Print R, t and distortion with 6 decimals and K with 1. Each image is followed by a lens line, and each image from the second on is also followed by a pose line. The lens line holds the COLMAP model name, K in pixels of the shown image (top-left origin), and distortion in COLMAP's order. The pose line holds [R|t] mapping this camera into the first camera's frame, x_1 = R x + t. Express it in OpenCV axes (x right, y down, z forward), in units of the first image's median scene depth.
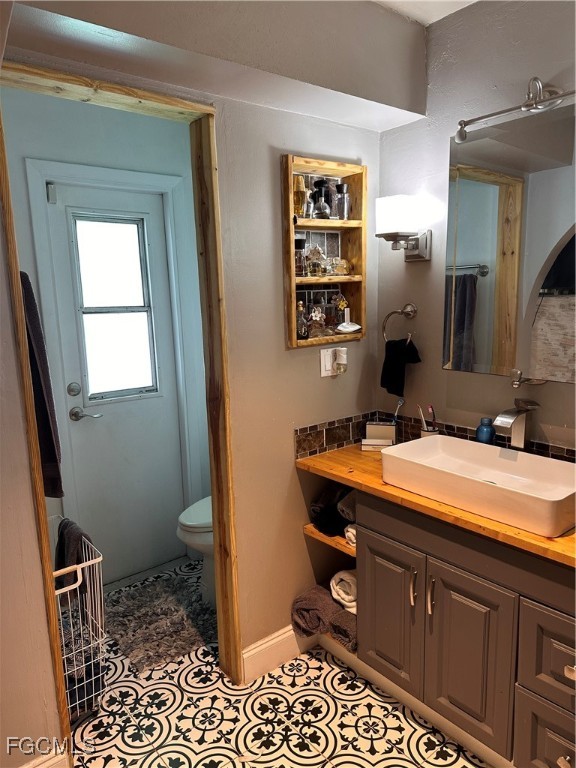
lens RADIAL K [[541.2, 0, 289.7], [0, 541.2, 386.1], [0, 0, 1]] dist [0.048864, -0.020322]
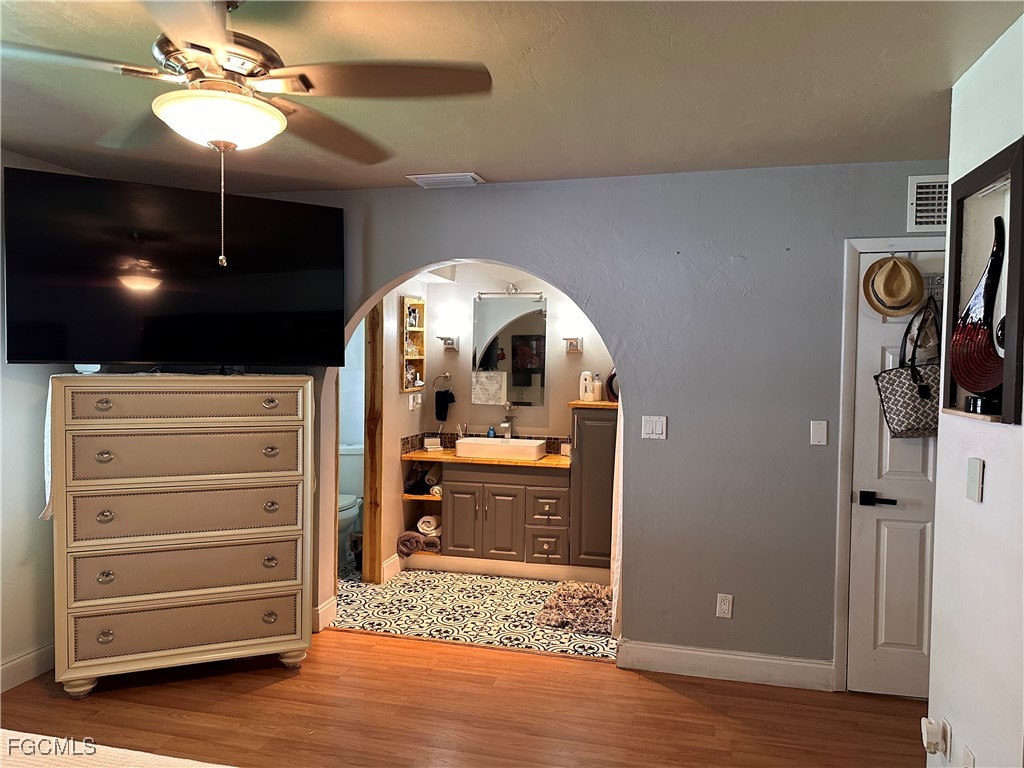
lens RADIAL K [[721.6, 0, 510.6], [0, 721.6, 386.6], [0, 0, 1]] dist [0.048864, -0.020322]
pose [[0.799738, 0.017287, 0.600101, -1.137991], [0.070030, 0.990075, -0.121849, 0.226916], [-0.596251, 0.139473, 0.790590, -1.146689]]
